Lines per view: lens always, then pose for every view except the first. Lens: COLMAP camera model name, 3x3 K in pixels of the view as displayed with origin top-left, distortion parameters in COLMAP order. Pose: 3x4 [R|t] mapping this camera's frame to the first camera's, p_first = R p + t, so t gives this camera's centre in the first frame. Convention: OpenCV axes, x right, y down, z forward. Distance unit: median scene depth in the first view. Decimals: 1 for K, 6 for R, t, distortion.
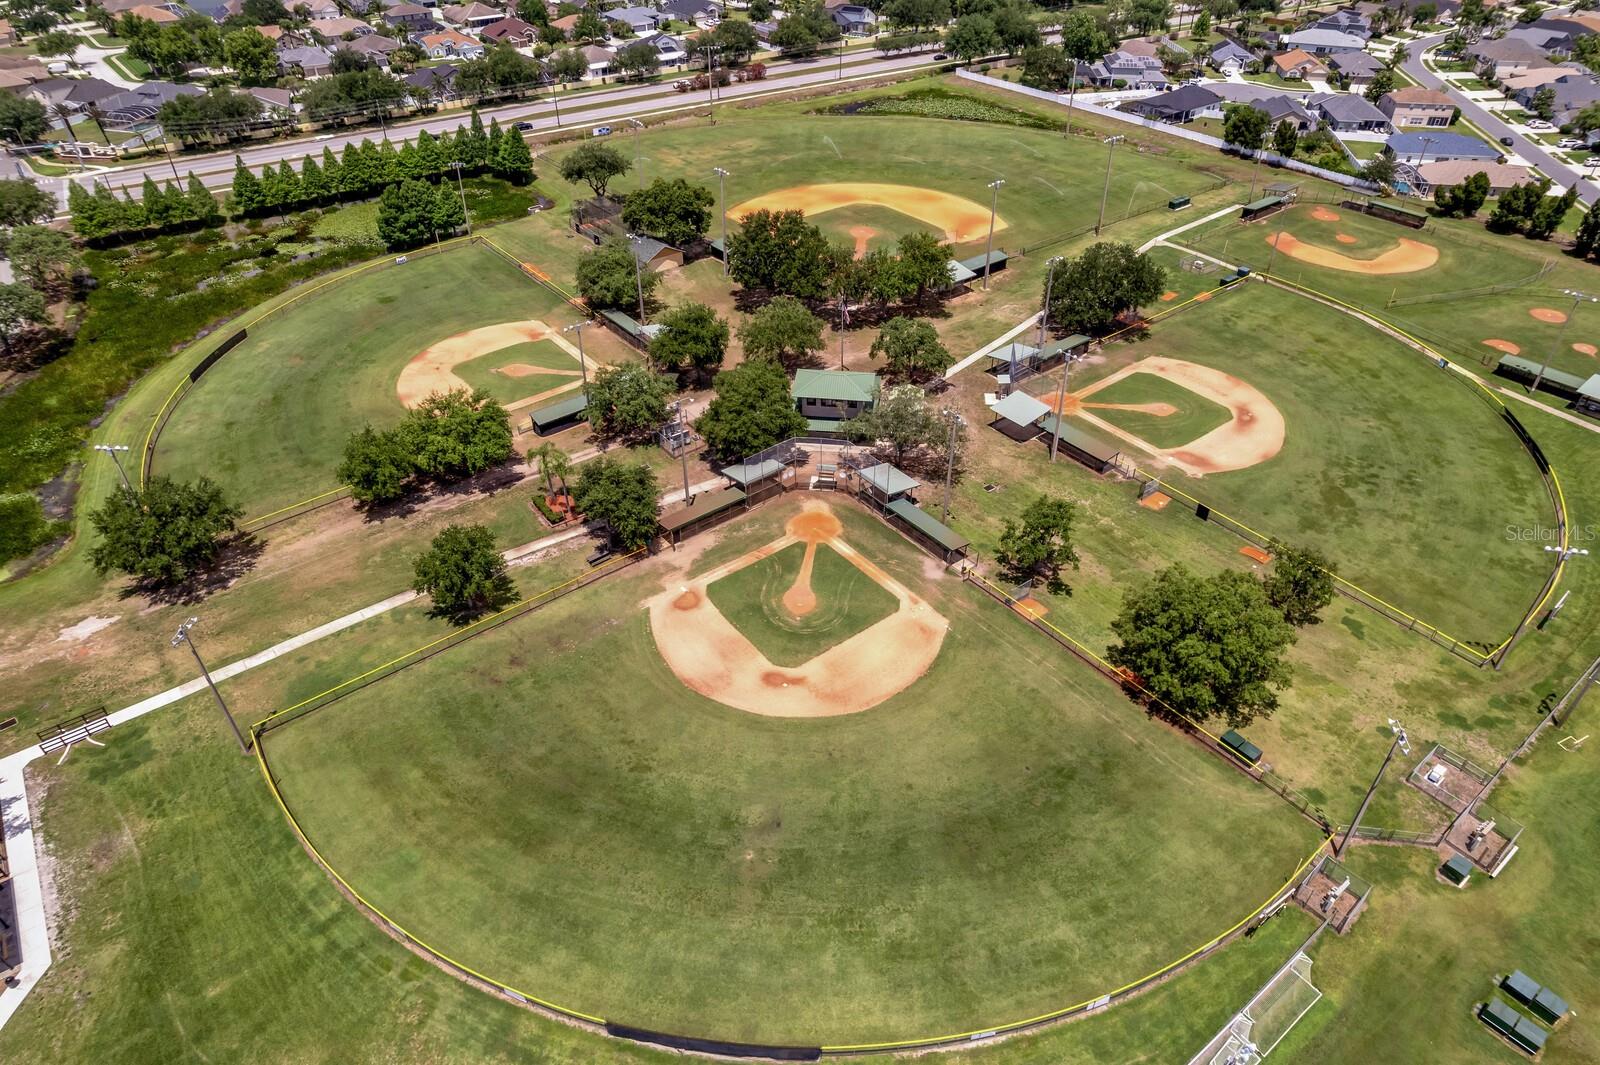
lens RADIAL K [[1017.4, 0, 792.6], [0, 1017.4, 534.0], [0, 0, 1]] dist [-0.039911, 0.017553]
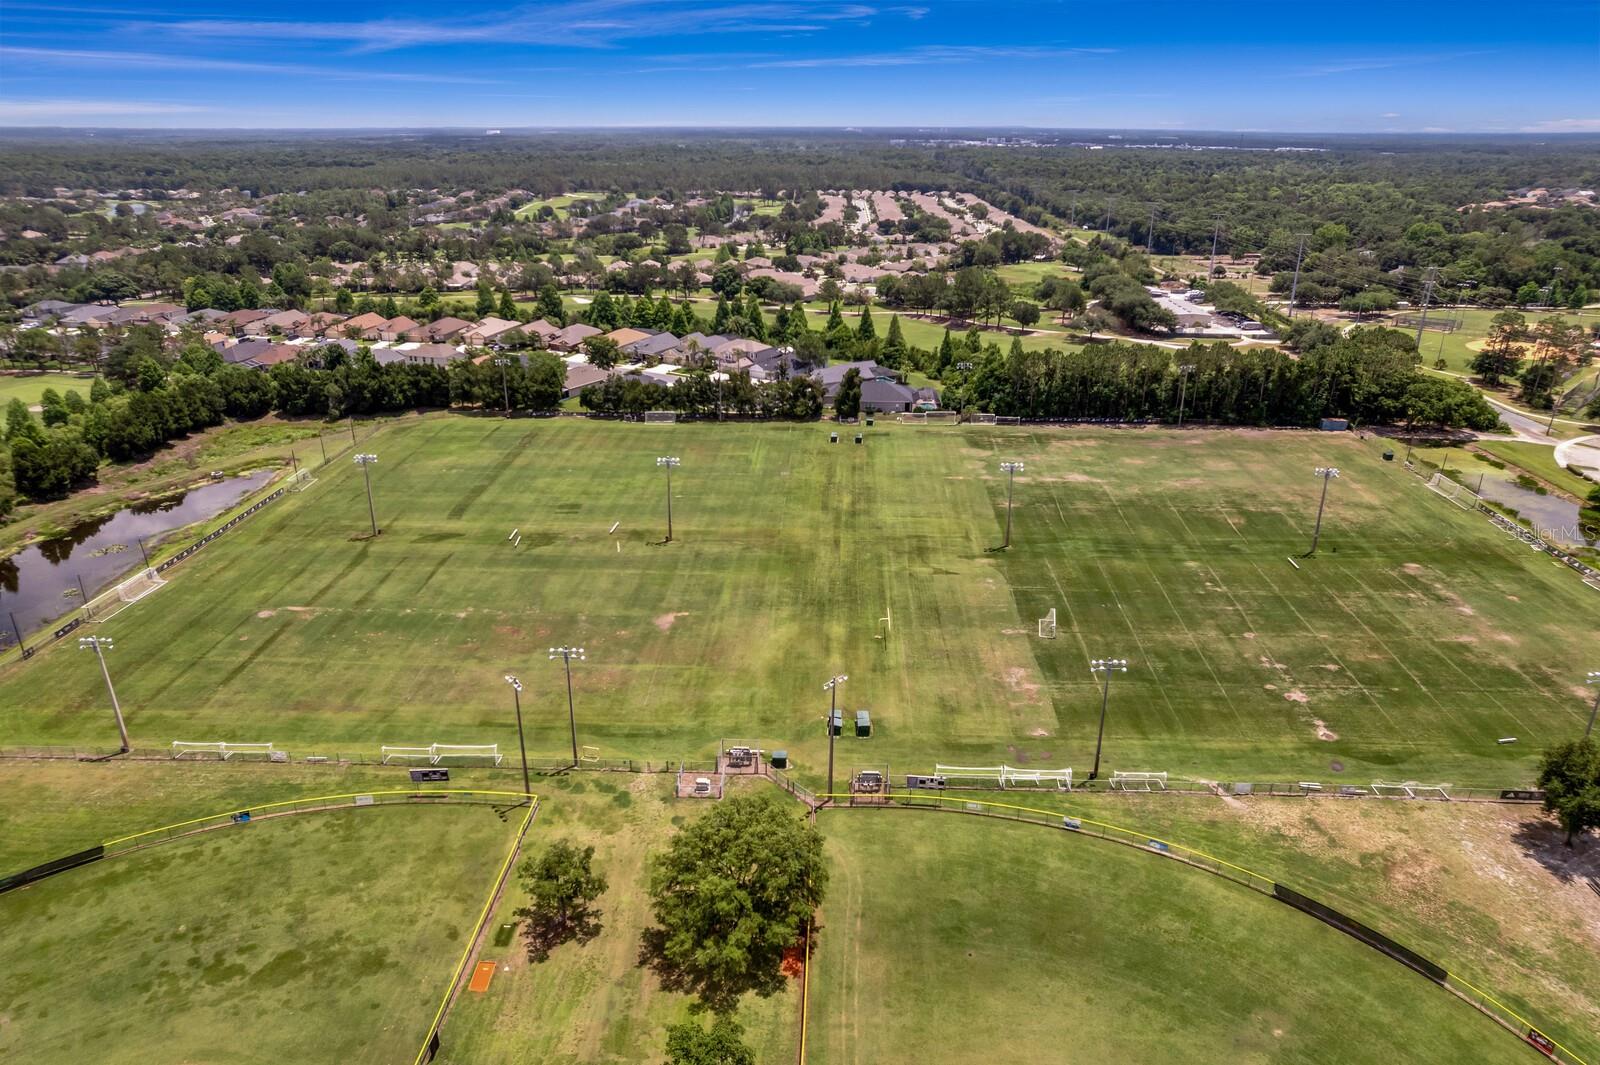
lens RADIAL K [[1017.4, 0, 812.9], [0, 1017.4, 526.0], [0, 0, 1]] dist [-0.039911, 0.017553]
pose [[-0.768449, -0.238073, 0.593977, -0.136012], [0.386766, 0.566694, 0.727510, -0.746633], [-0.509803, 0.788784, -0.343397, 1.001352]]
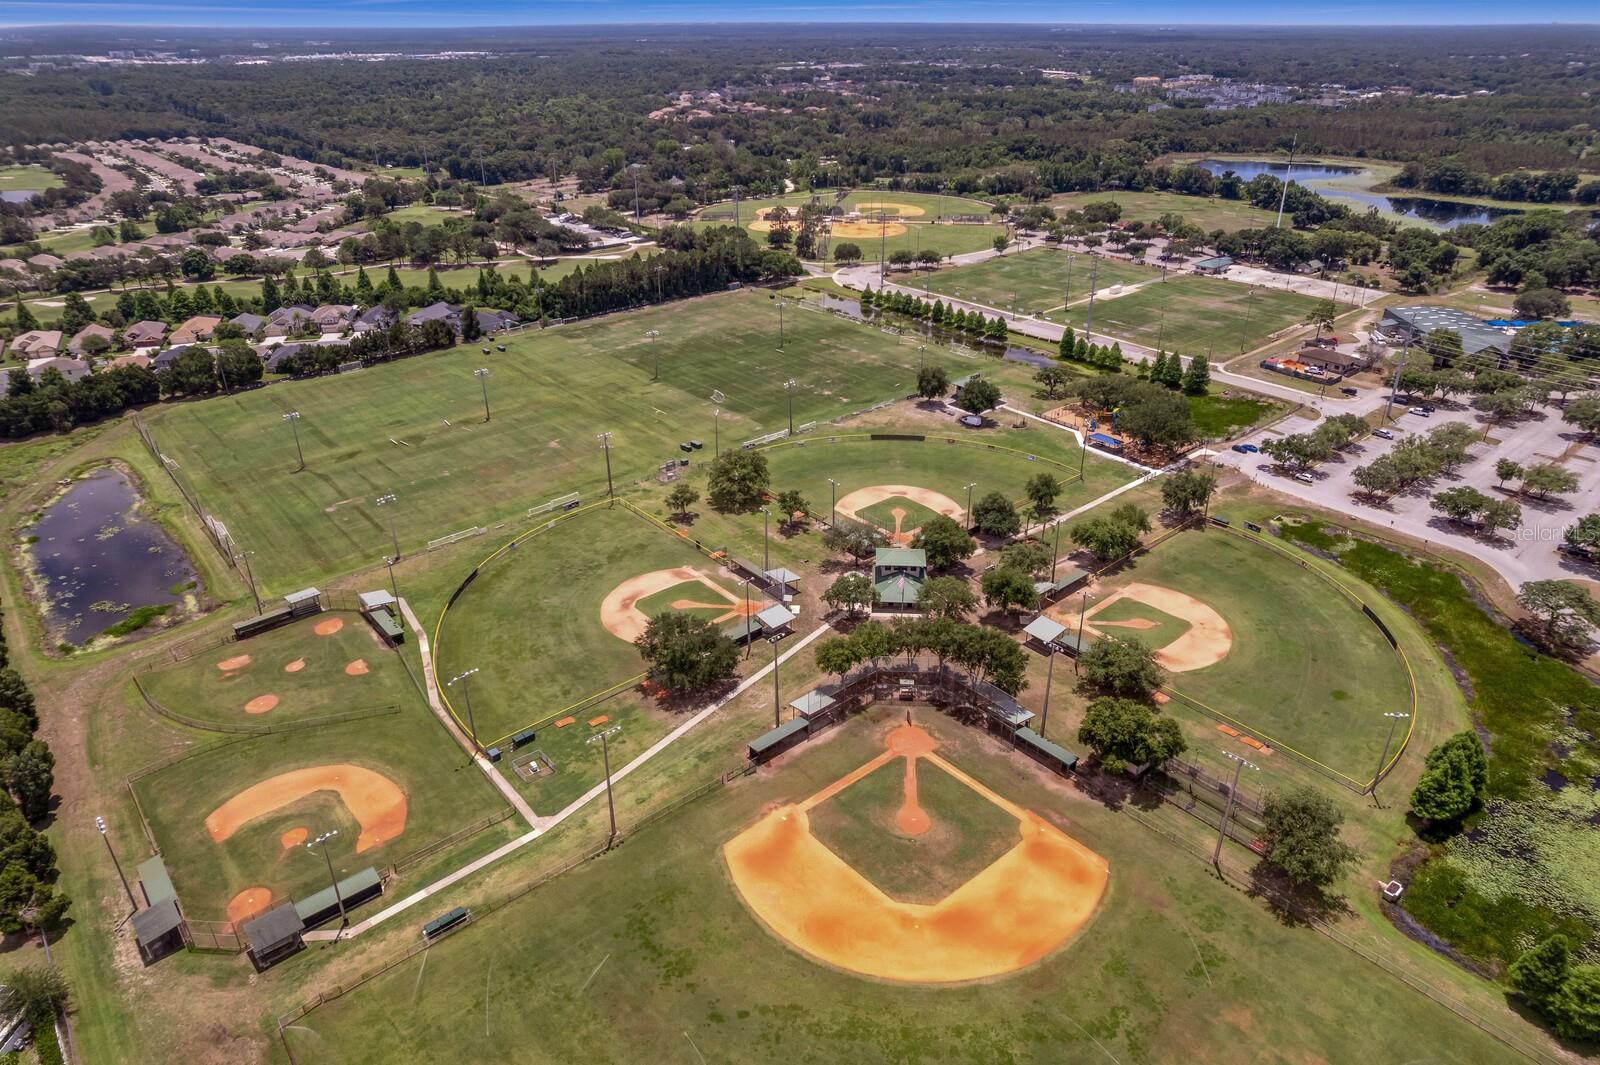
lens RADIAL K [[1017.4, 0, 796.7], [0, 1017.4, 534.8], [0, 0, 1]] dist [-0.039911, 0.017553]
pose [[-0.998821, 0.028870, -0.039026, 0.357468], [-0.022897, 0.428693, 0.903160, -2.163068], [0.042805, 0.902989, -0.427527, 2.212656]]
